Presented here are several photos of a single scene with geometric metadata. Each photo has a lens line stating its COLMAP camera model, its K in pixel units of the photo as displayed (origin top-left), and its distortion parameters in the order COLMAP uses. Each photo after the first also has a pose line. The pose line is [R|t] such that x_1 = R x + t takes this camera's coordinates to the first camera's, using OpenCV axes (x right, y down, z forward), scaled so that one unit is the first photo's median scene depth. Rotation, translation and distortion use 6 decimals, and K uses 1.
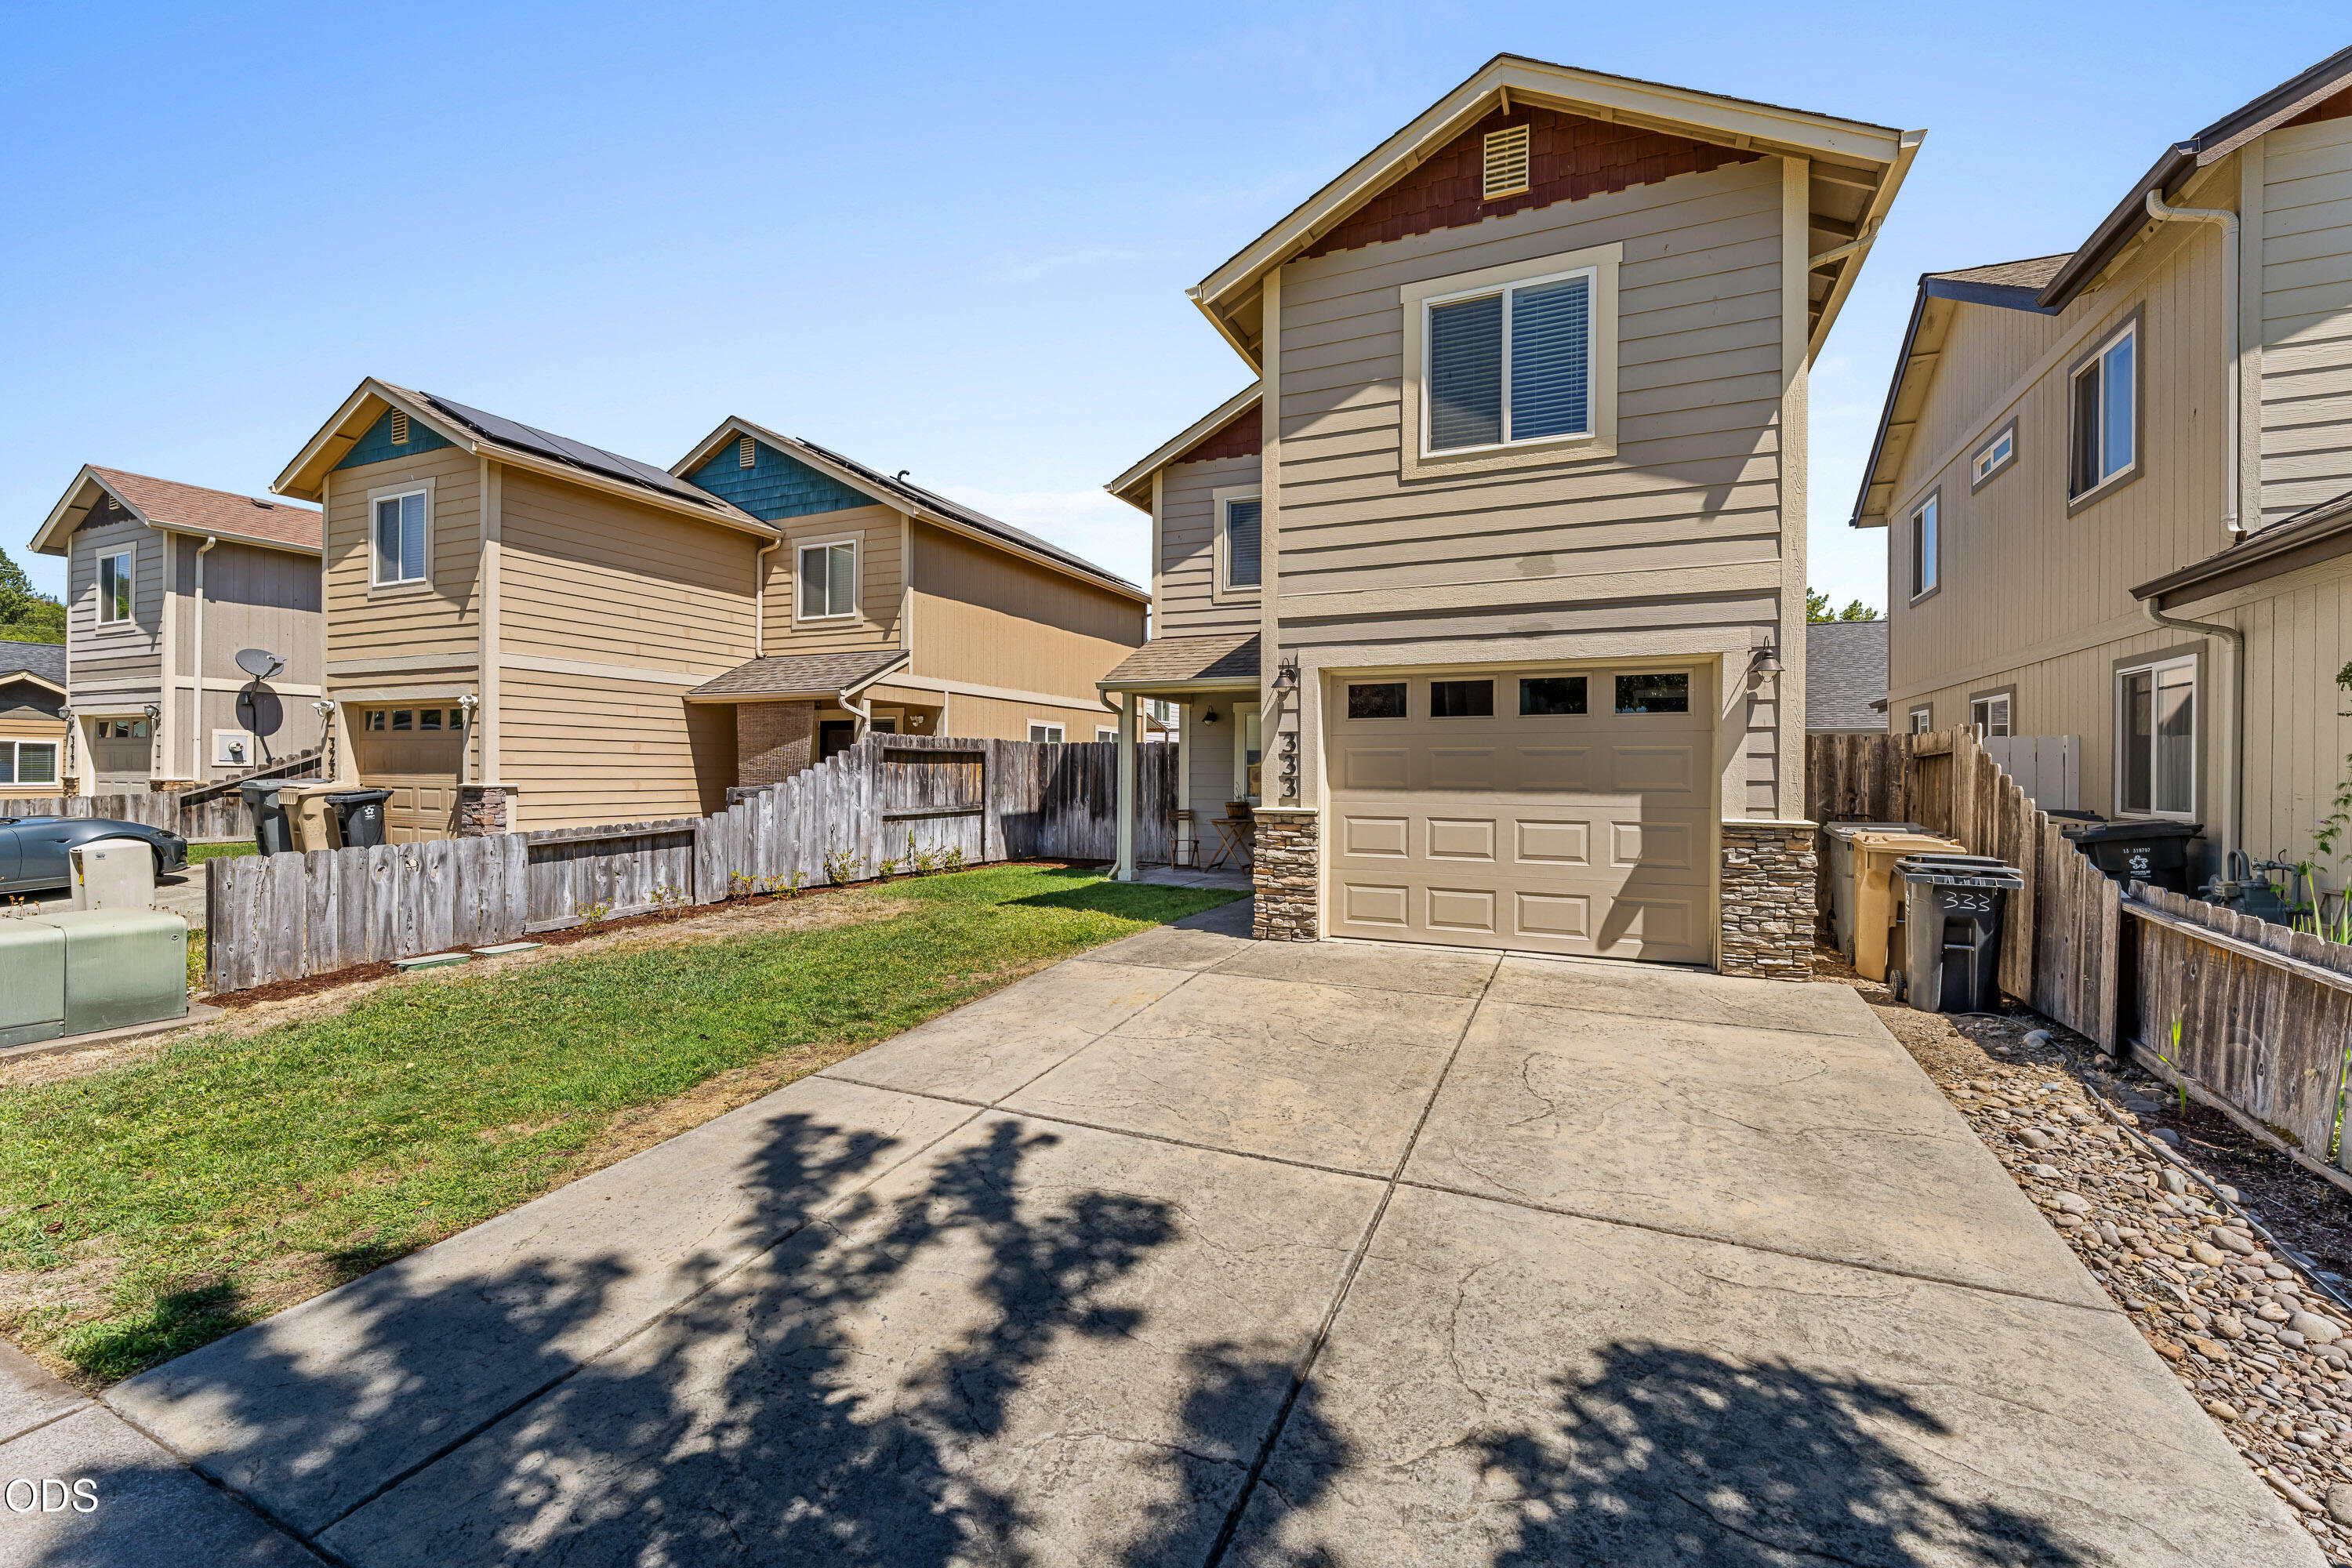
lens RADIAL K [[942.0, 0, 1176.0], [0, 942.0, 784.0], [0, 0, 1]] dist [-0.001846, -0.000218]
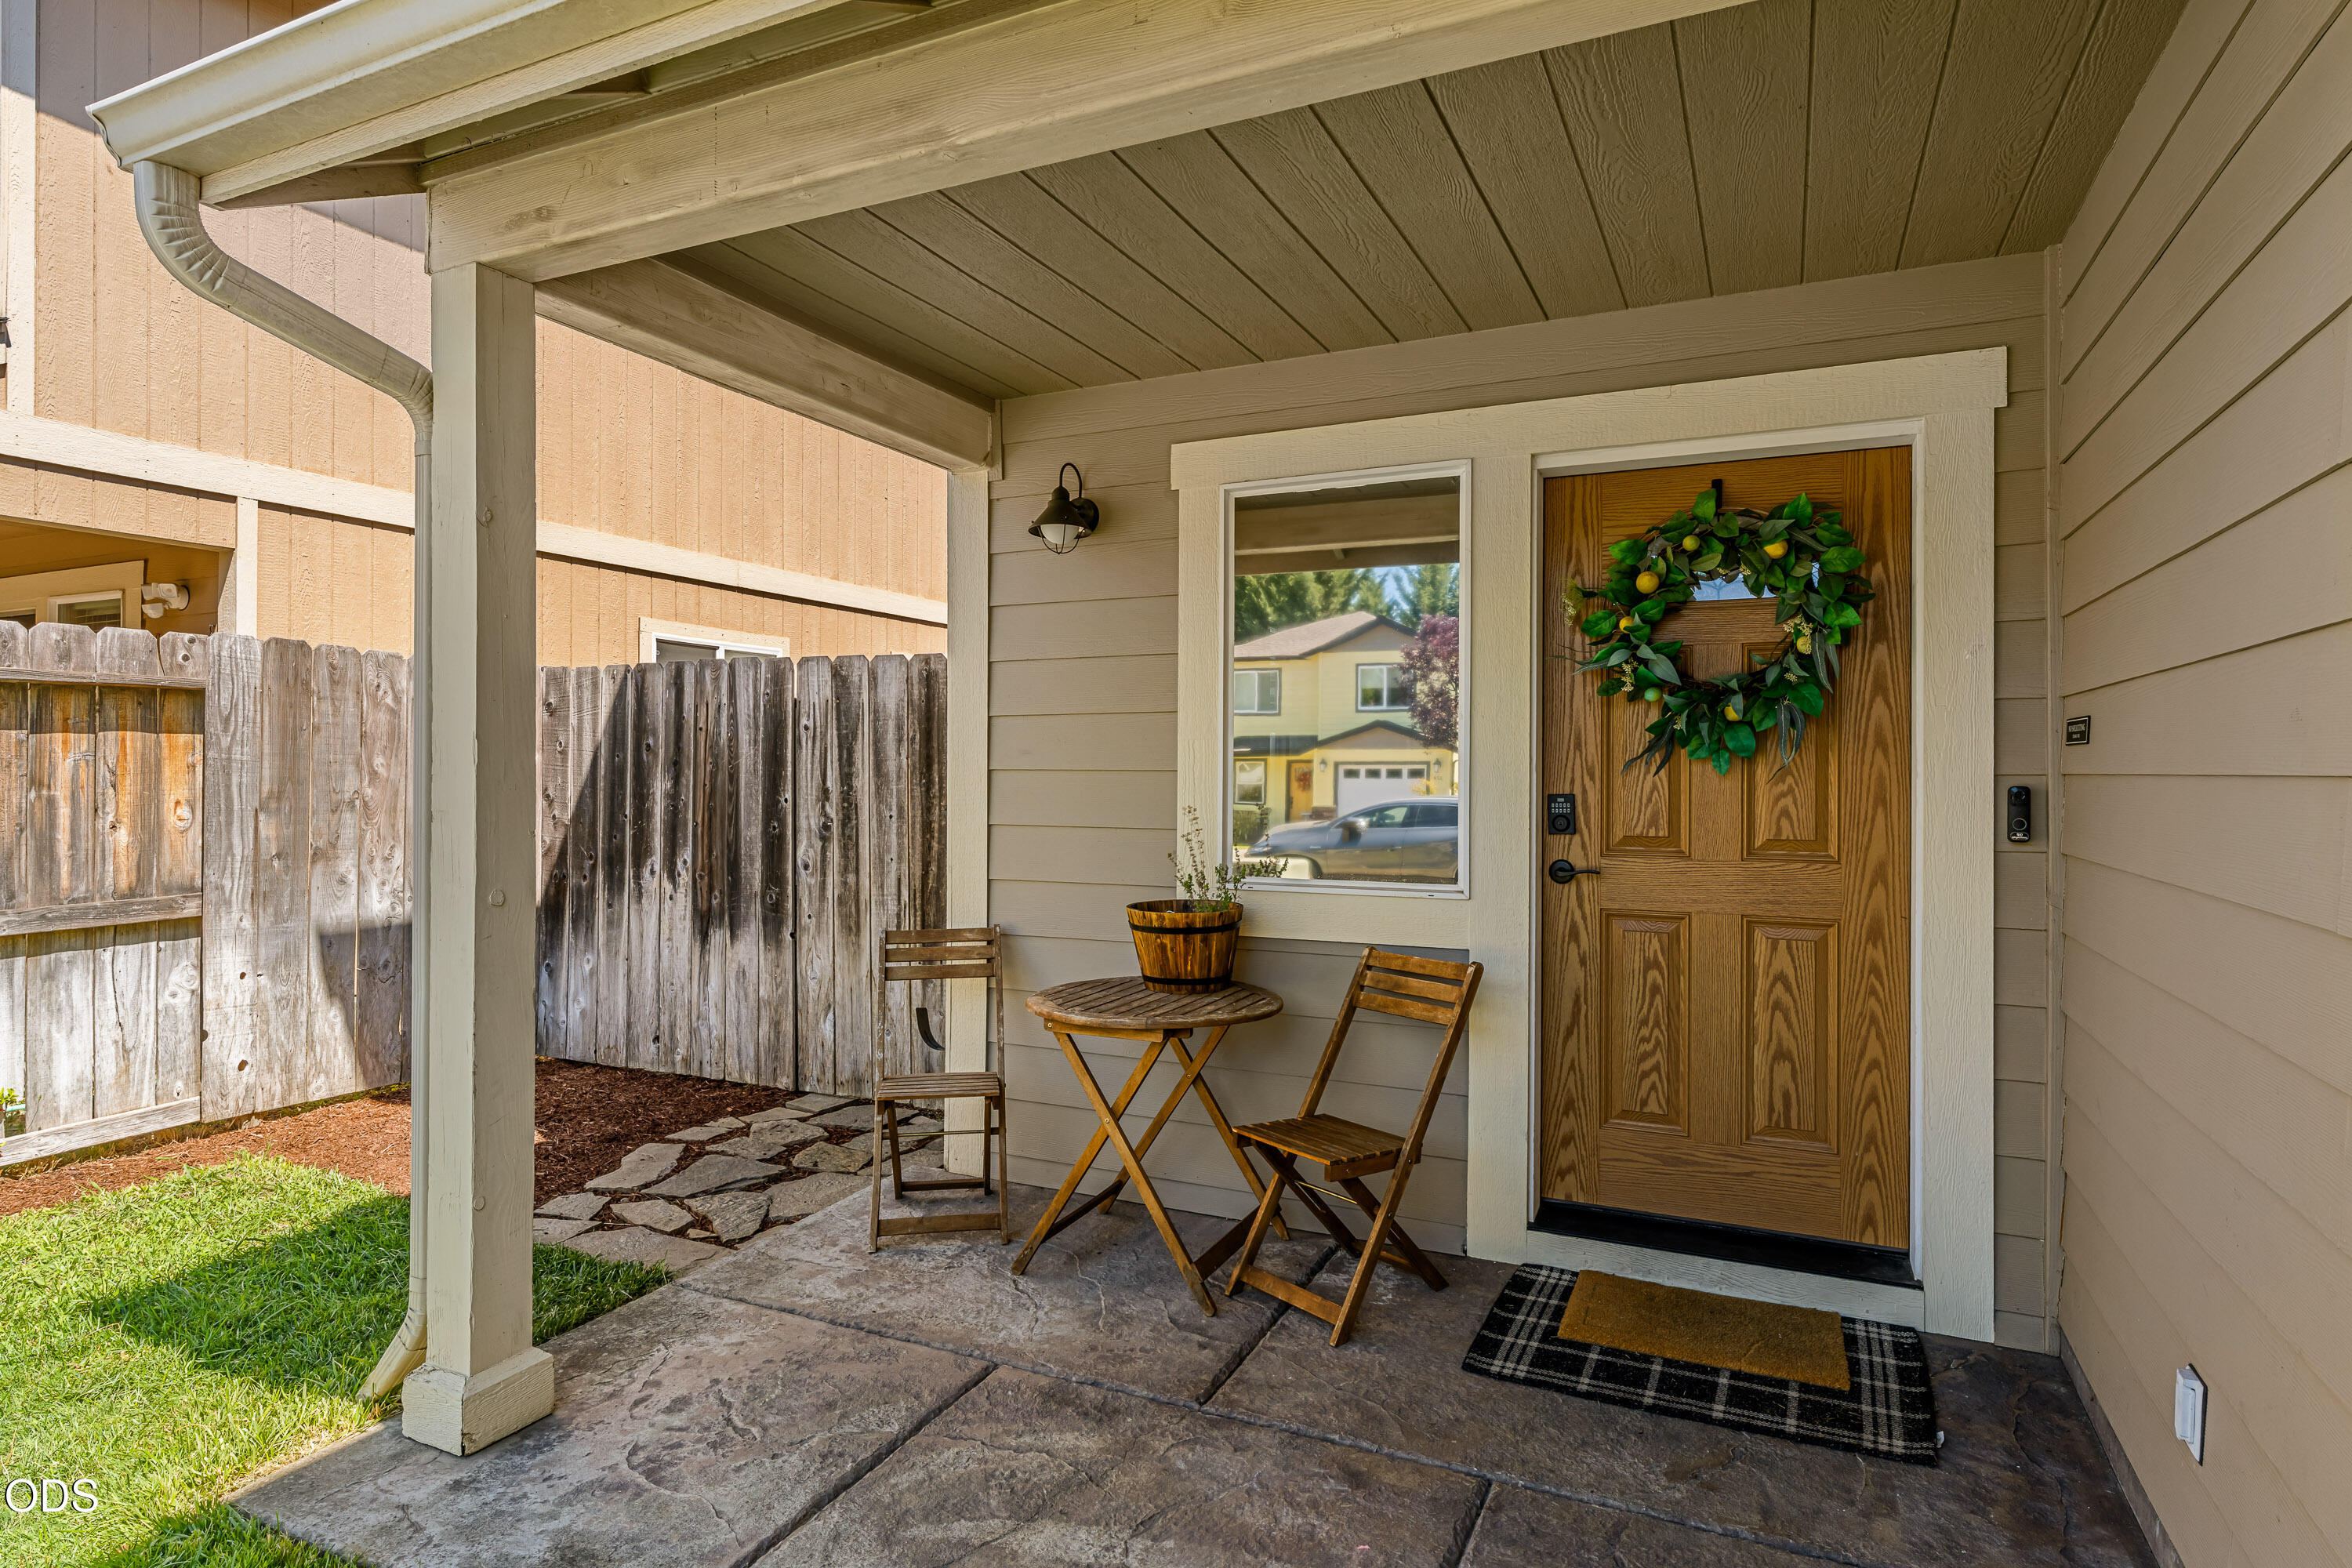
lens RADIAL K [[1264.7, 0, 1176.0], [0, 1264.7, 784.0], [0, 0, 1]] dist [0.000151, -0.000009]
pose [[0.999823, -0.004301, -0.018332, 0.120796], [0.004279, 0.999990, -0.001264, -0.012896], [0.018337, 0.001186, 0.999831, 1.268902]]
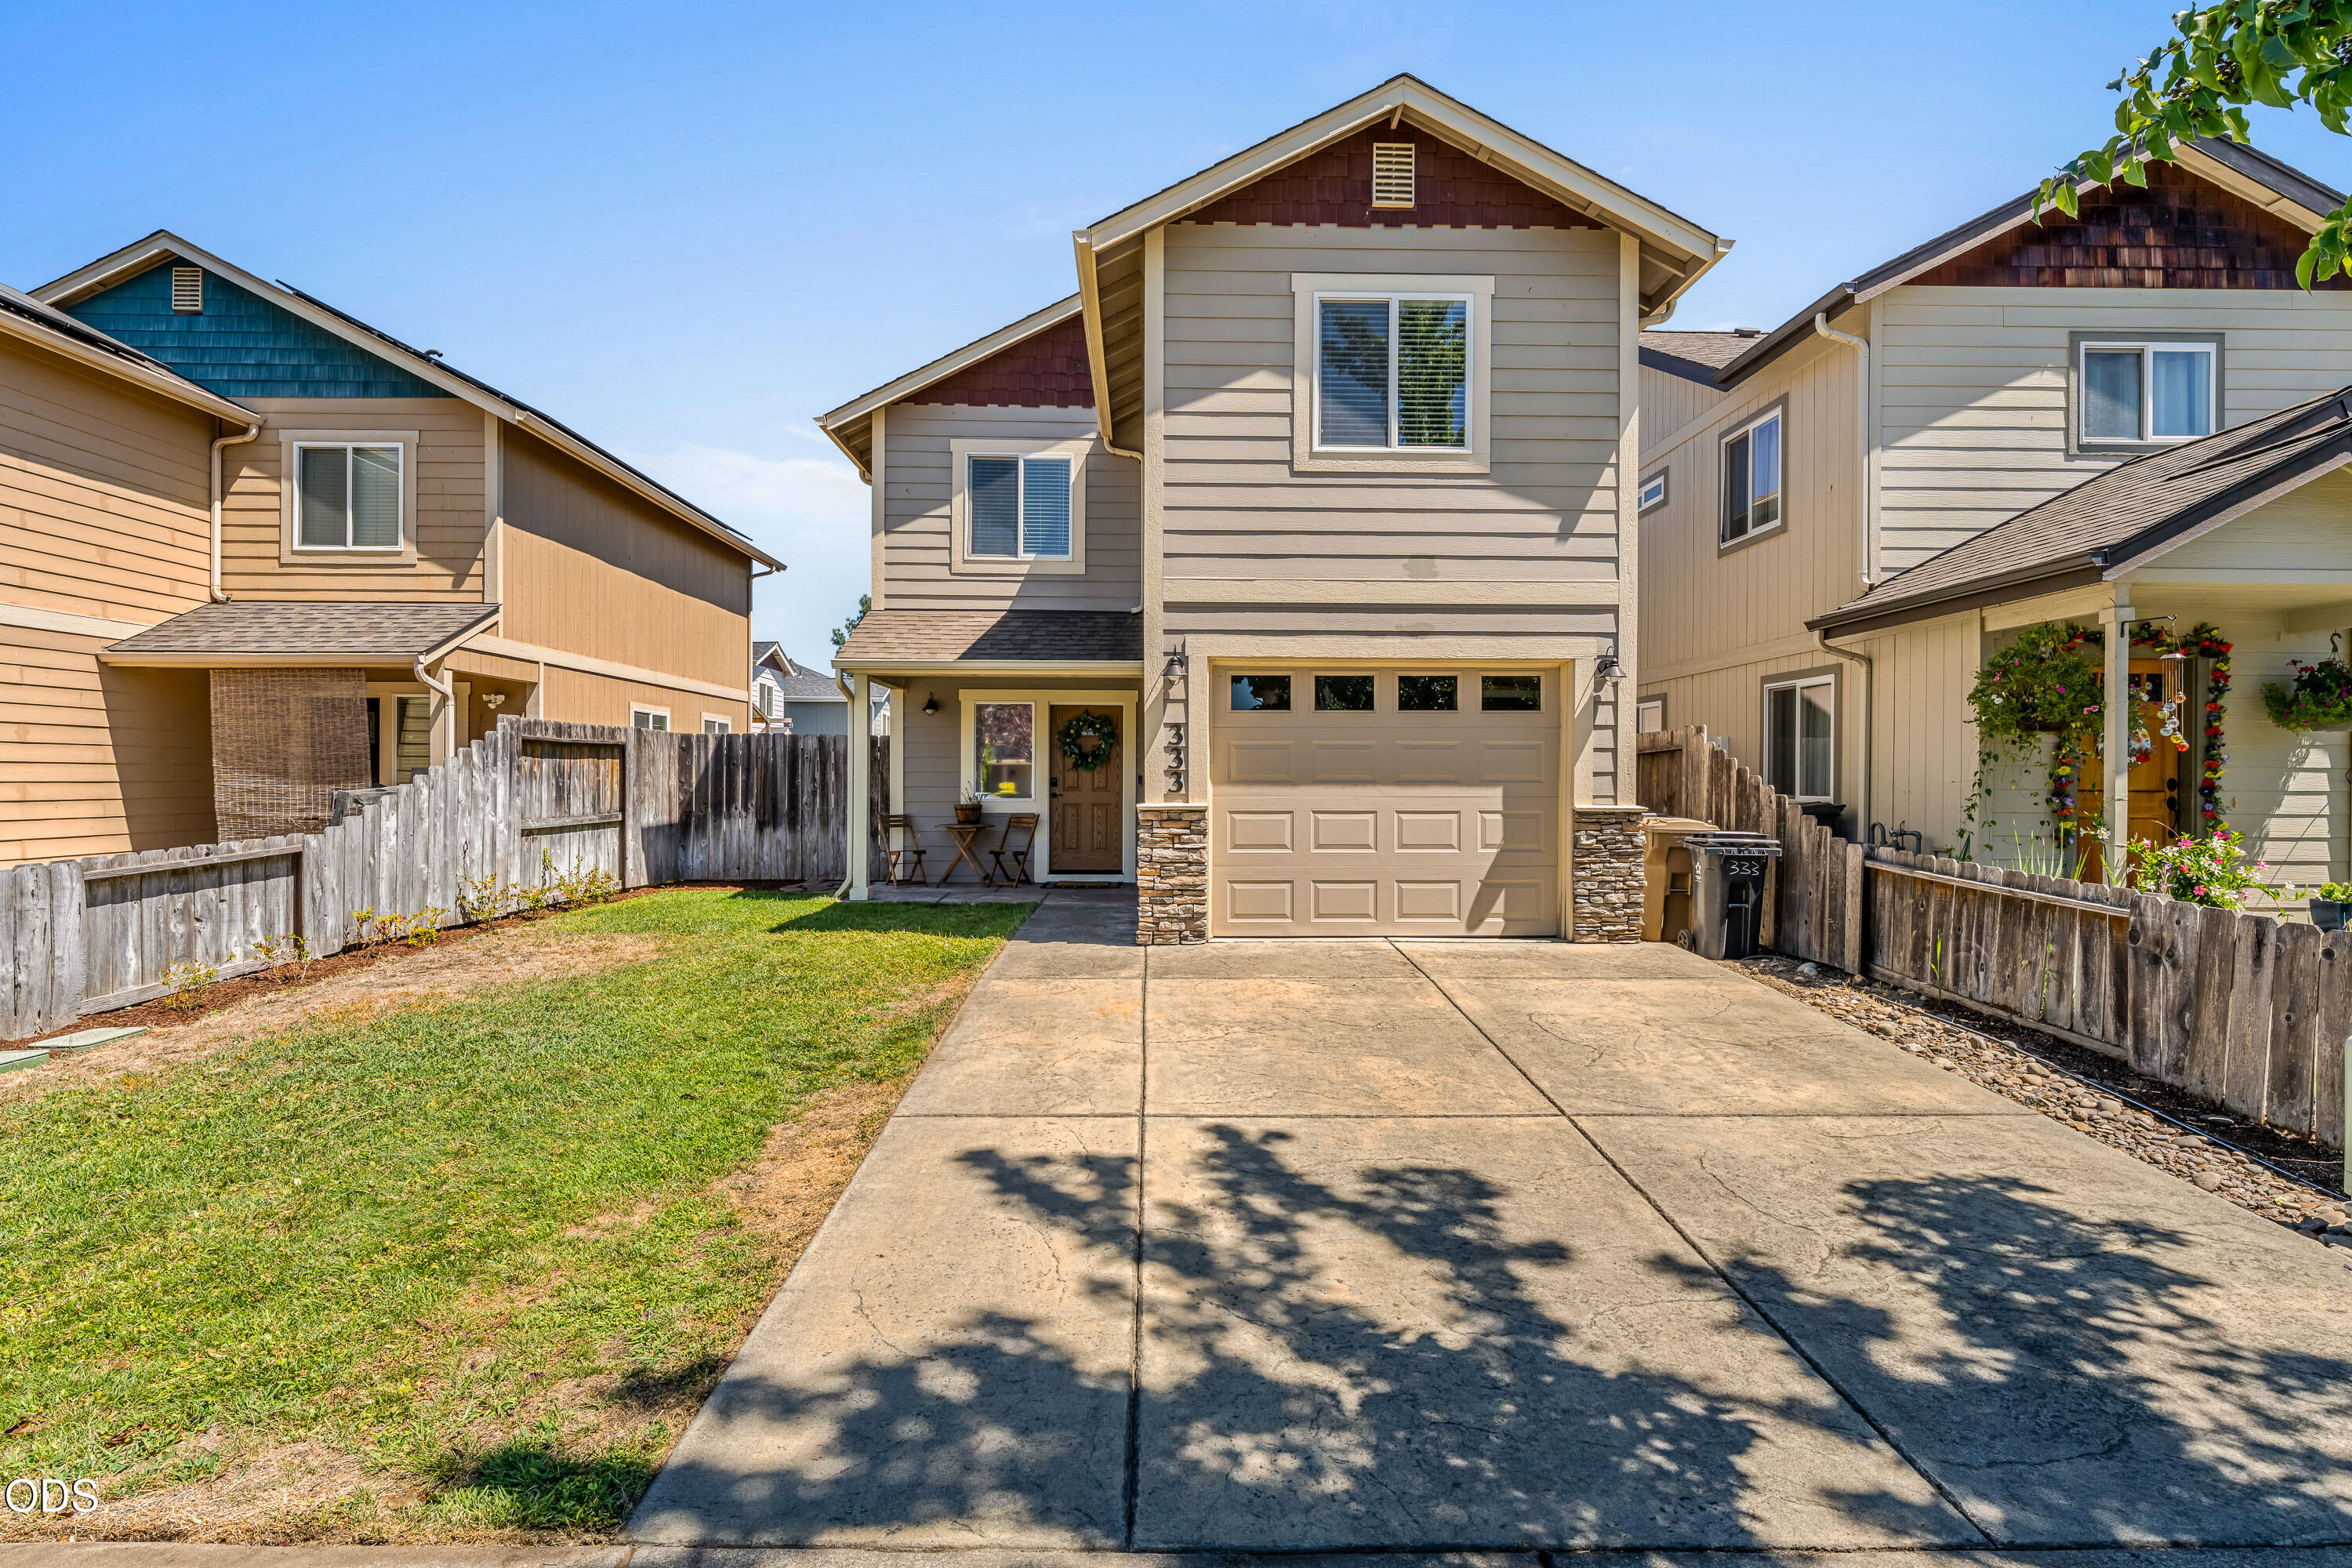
lens RADIAL K [[1119.8, 0, 1161.3], [0, 1119.8, 800.3], [0, 0, 1]] dist [-0.001878, 0.000006]
pose [[0.906120, -0.012873, 0.422825, -0.367658], [0.008777, 0.999894, 0.011634, 0.008741], [-0.422930, -0.006831, 0.906137, -0.010324]]
